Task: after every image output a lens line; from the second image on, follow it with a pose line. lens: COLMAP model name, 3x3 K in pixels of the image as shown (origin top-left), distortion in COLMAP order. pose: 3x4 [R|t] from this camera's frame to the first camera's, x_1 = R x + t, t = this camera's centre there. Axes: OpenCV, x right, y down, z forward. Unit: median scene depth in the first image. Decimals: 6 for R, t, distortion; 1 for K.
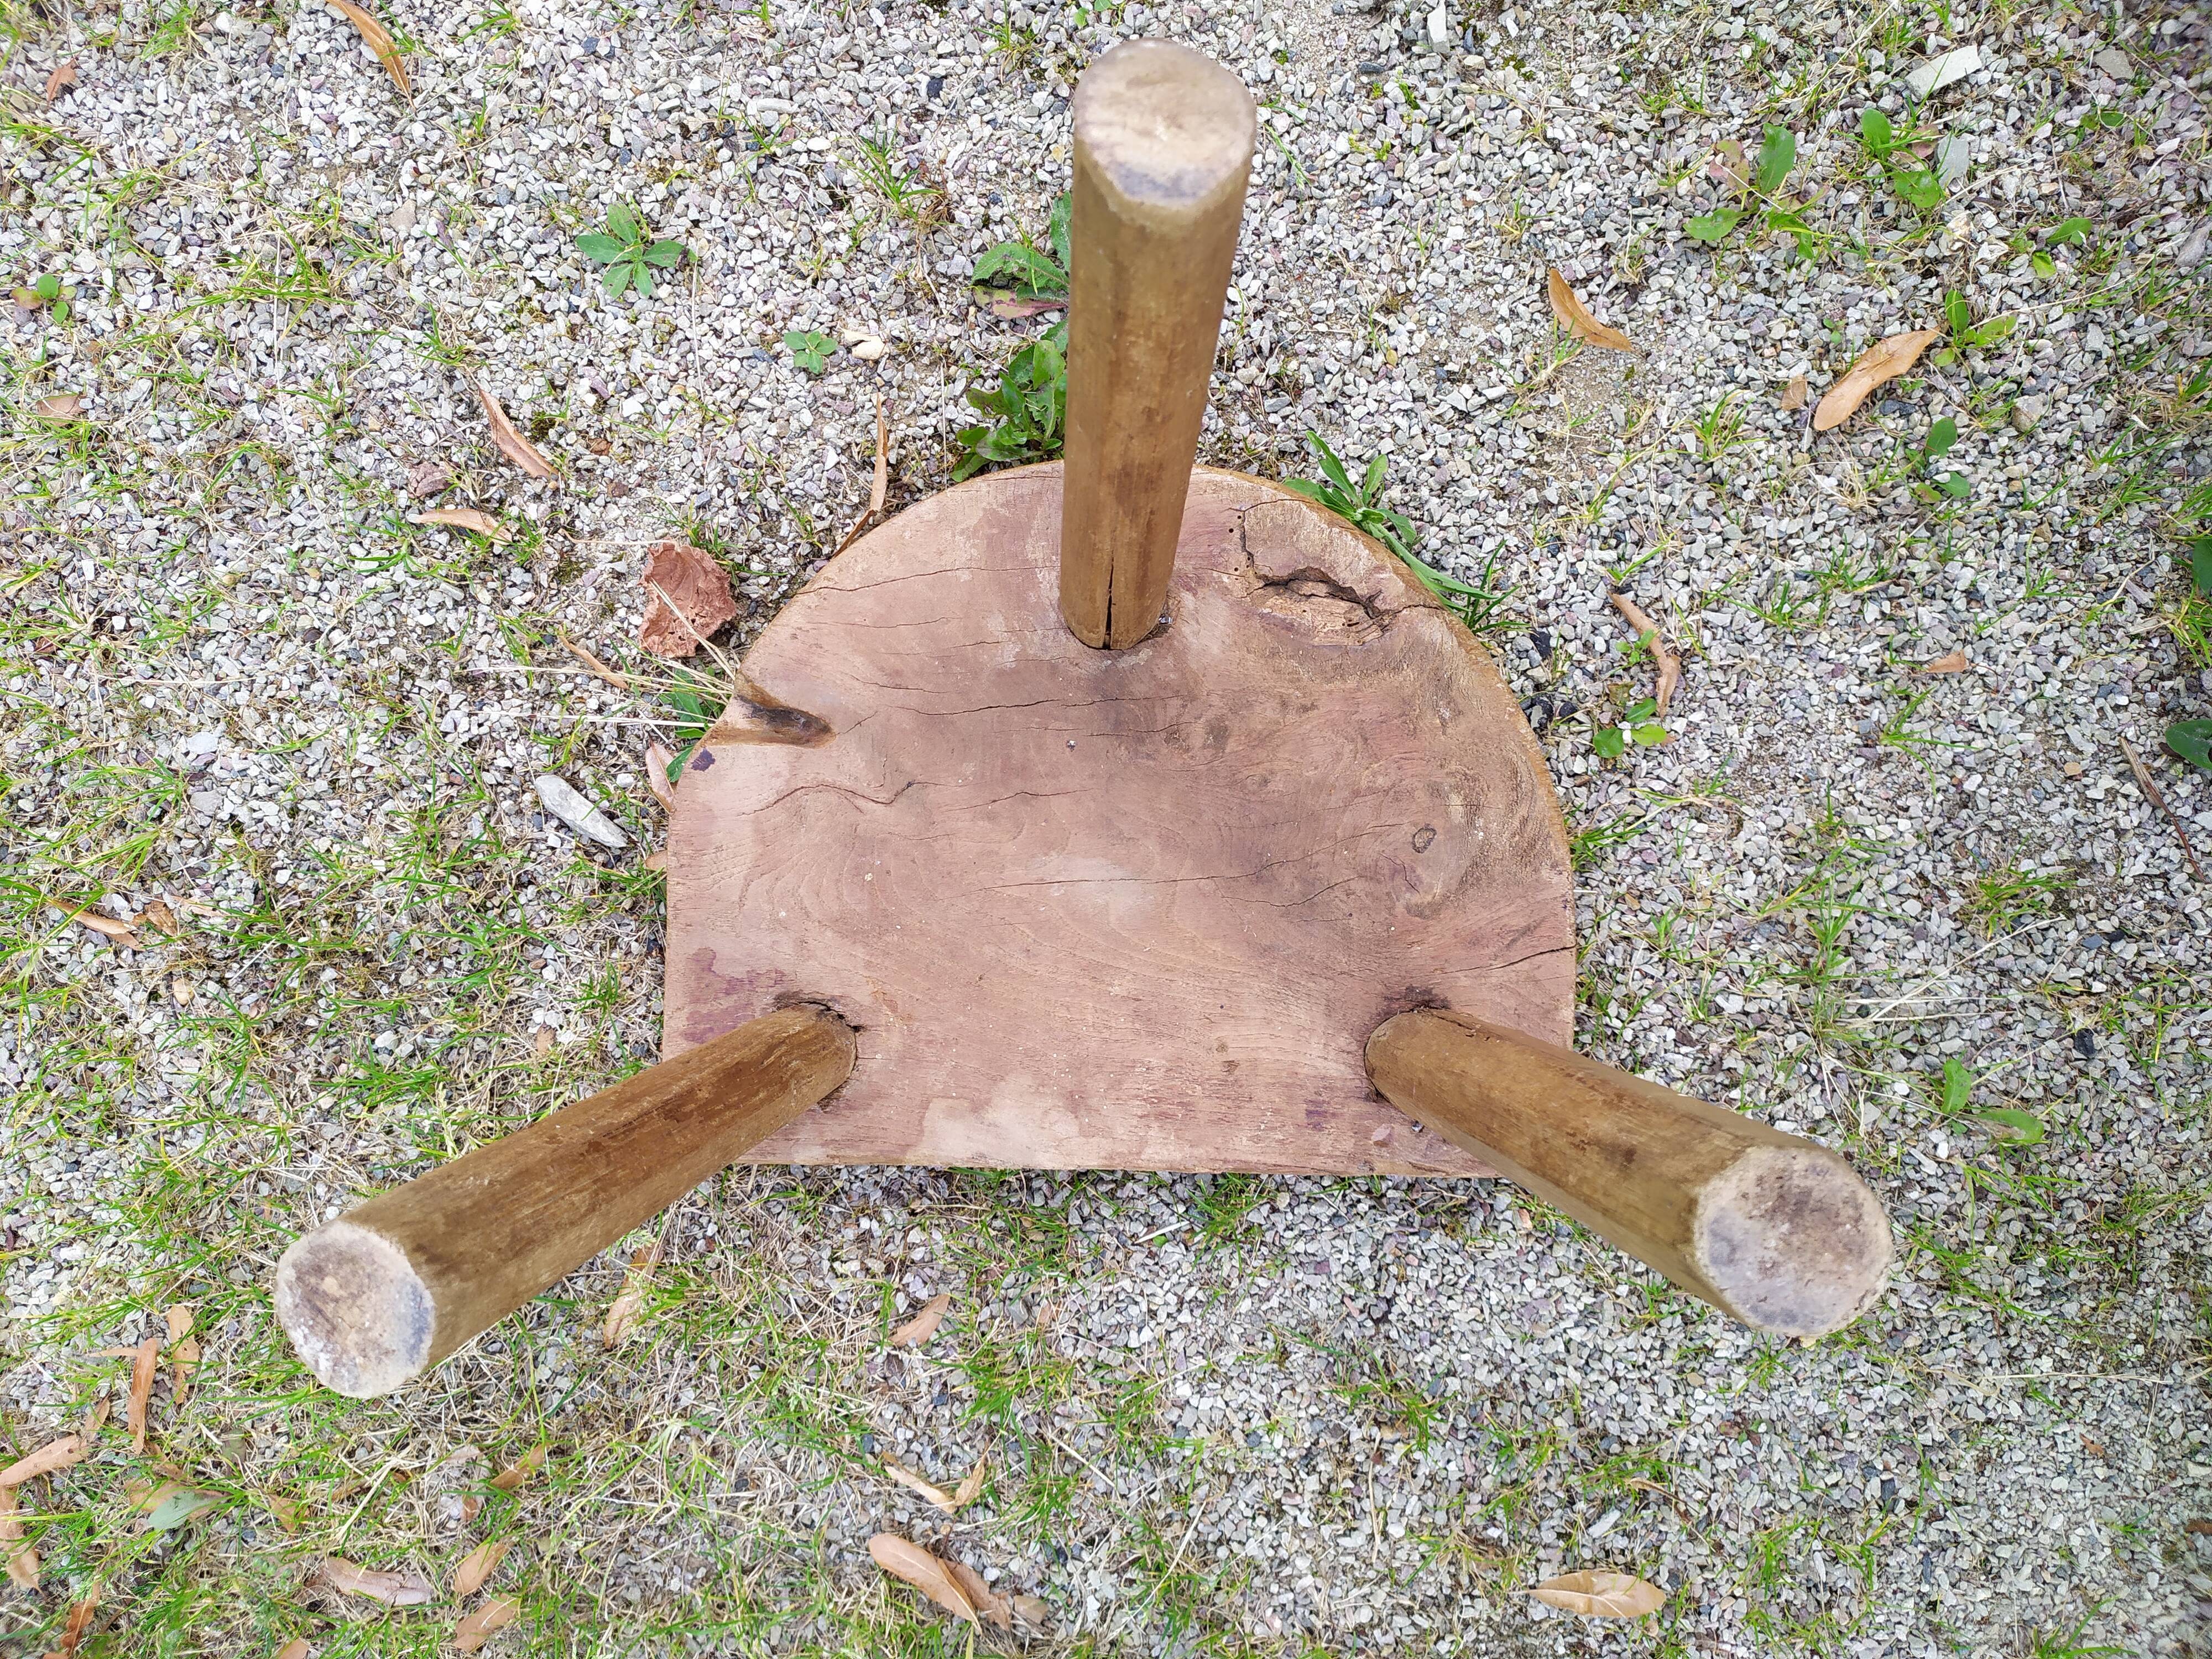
lens RADIAL K [[1709.6, 0, 1101.5], [0, 1709.6, 851.5], [0, 0, 1]] dist [0.090842, -0.161101]
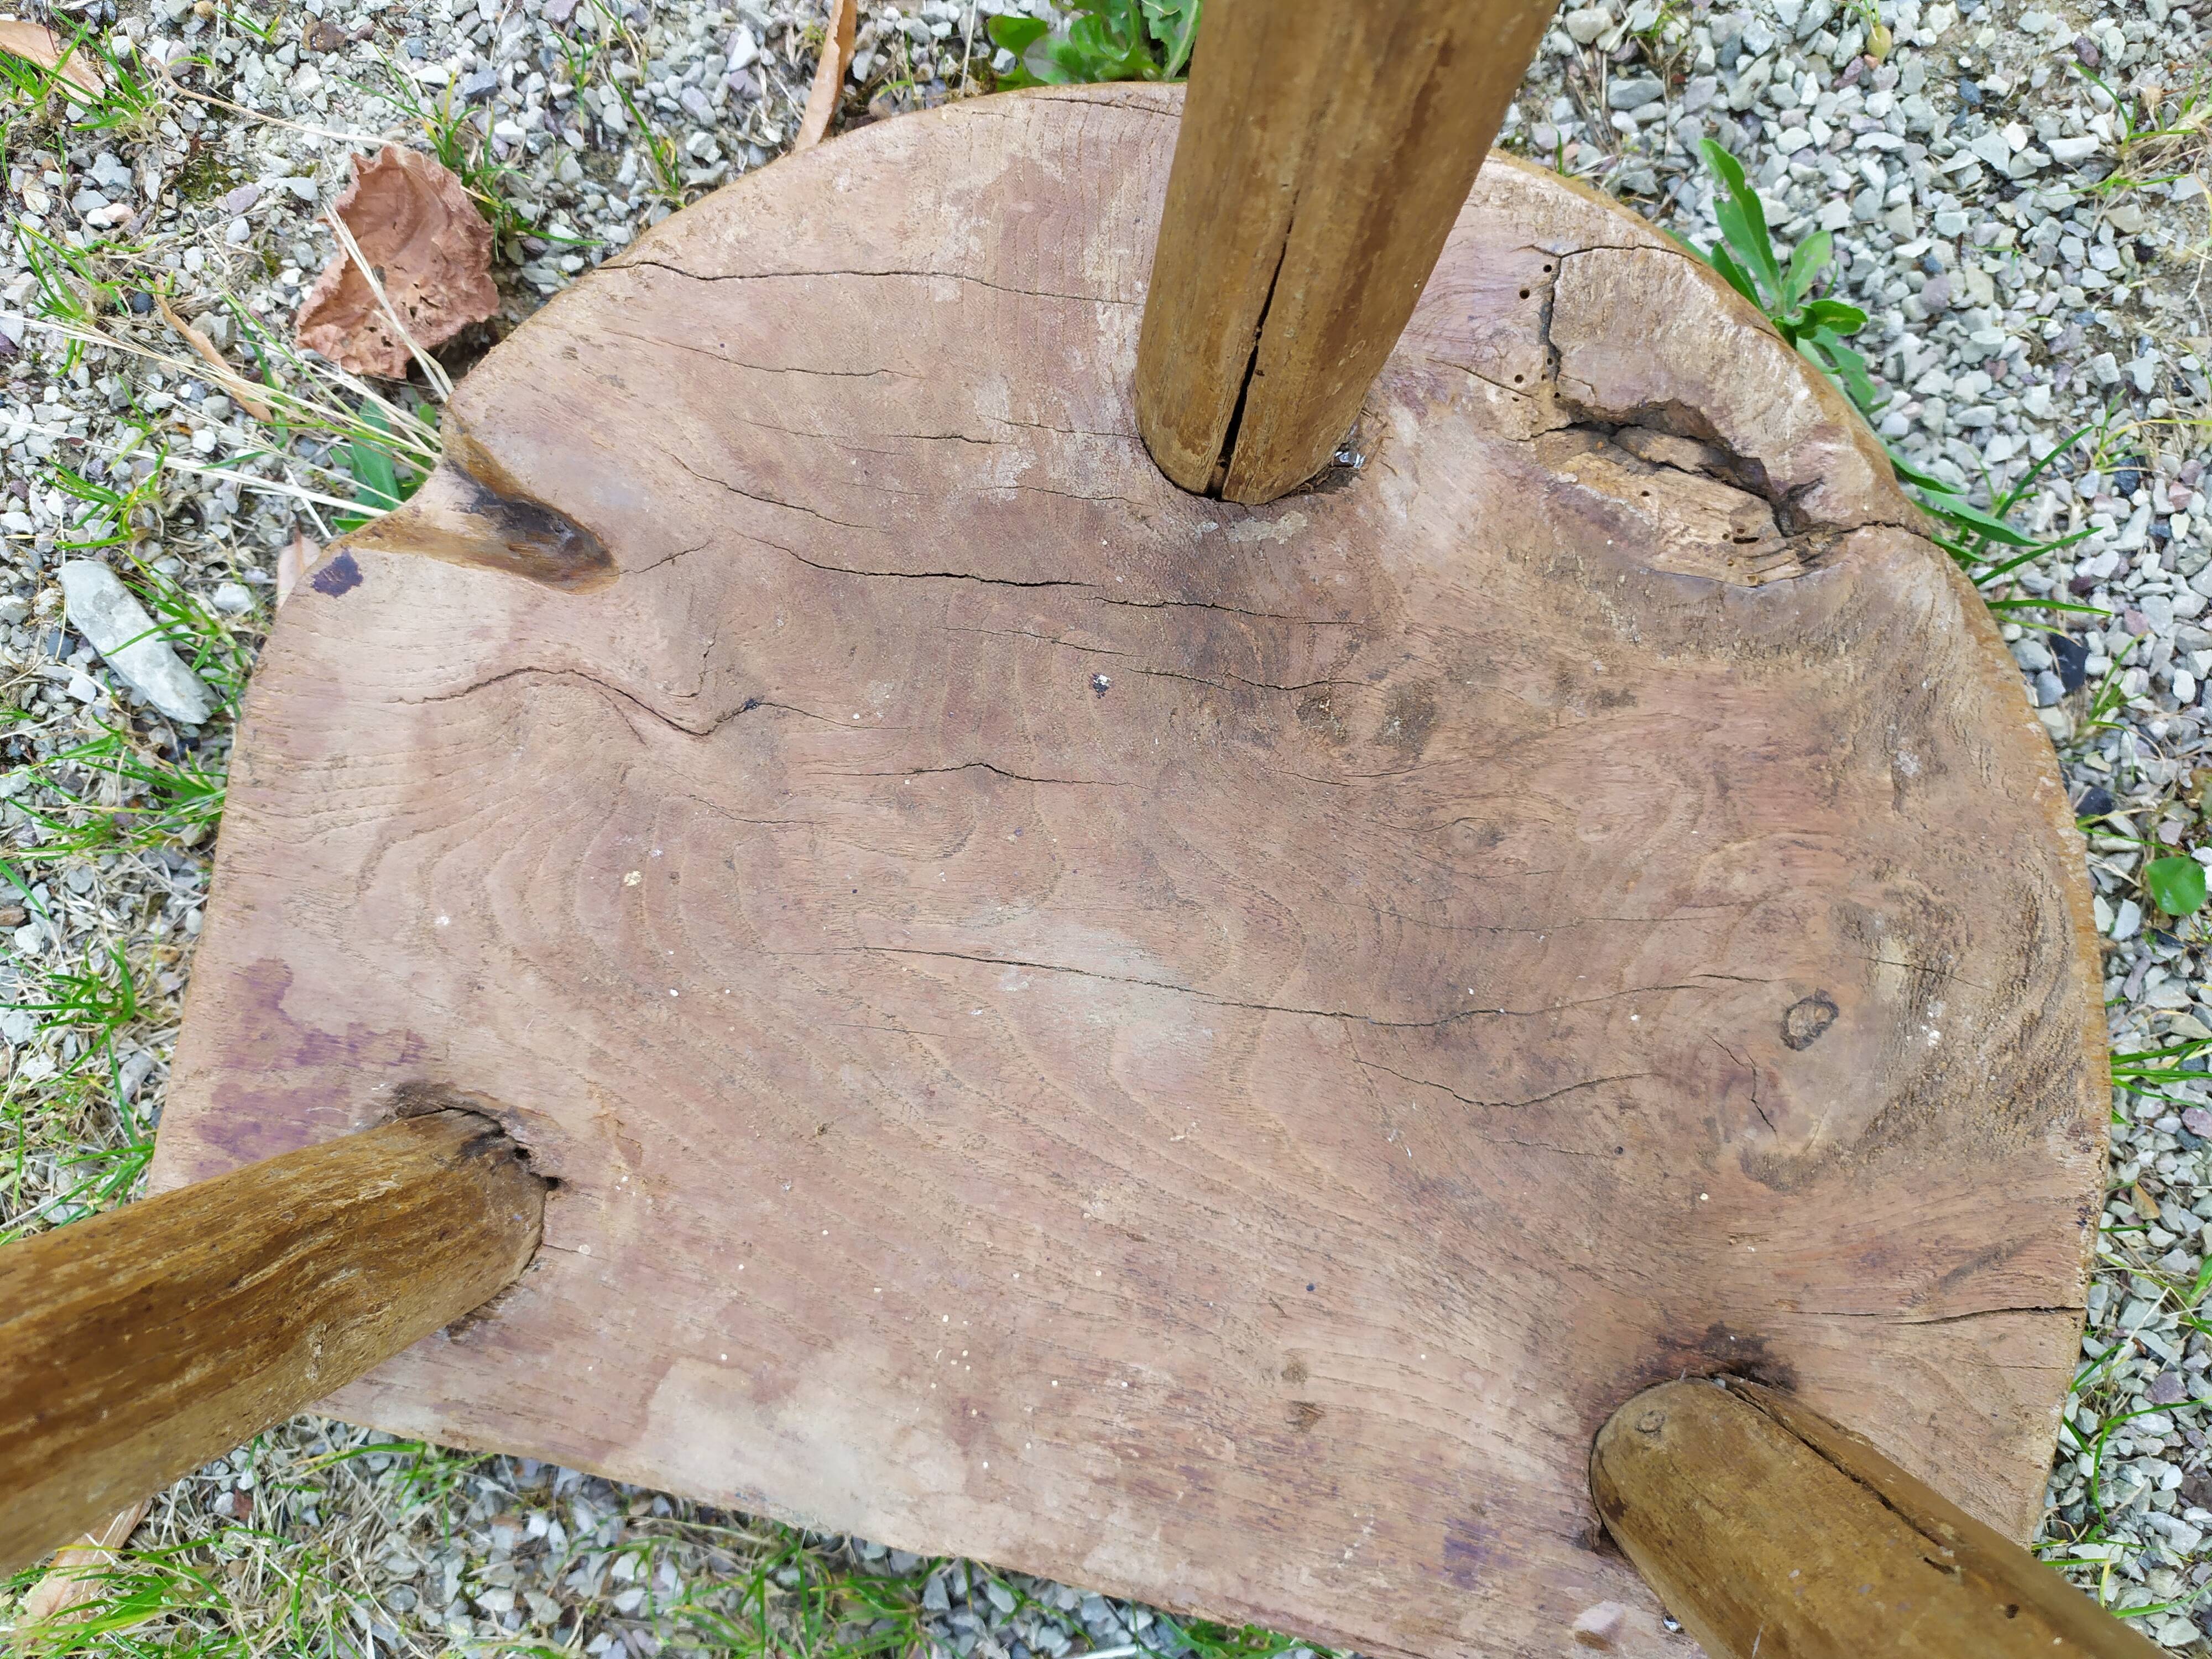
lens RADIAL K [[2310.0, 0, 1056.5], [0, 2310.0, 900.1], [0, 0, 1]] dist [0.116478, -0.277262]
pose [[0.982217, 0.186563, -0.021054, -0.005003], [-0.186181, 0.982335, 0.018851, -0.013282], [0.024199, -0.014596, 0.999601, 0.353905]]
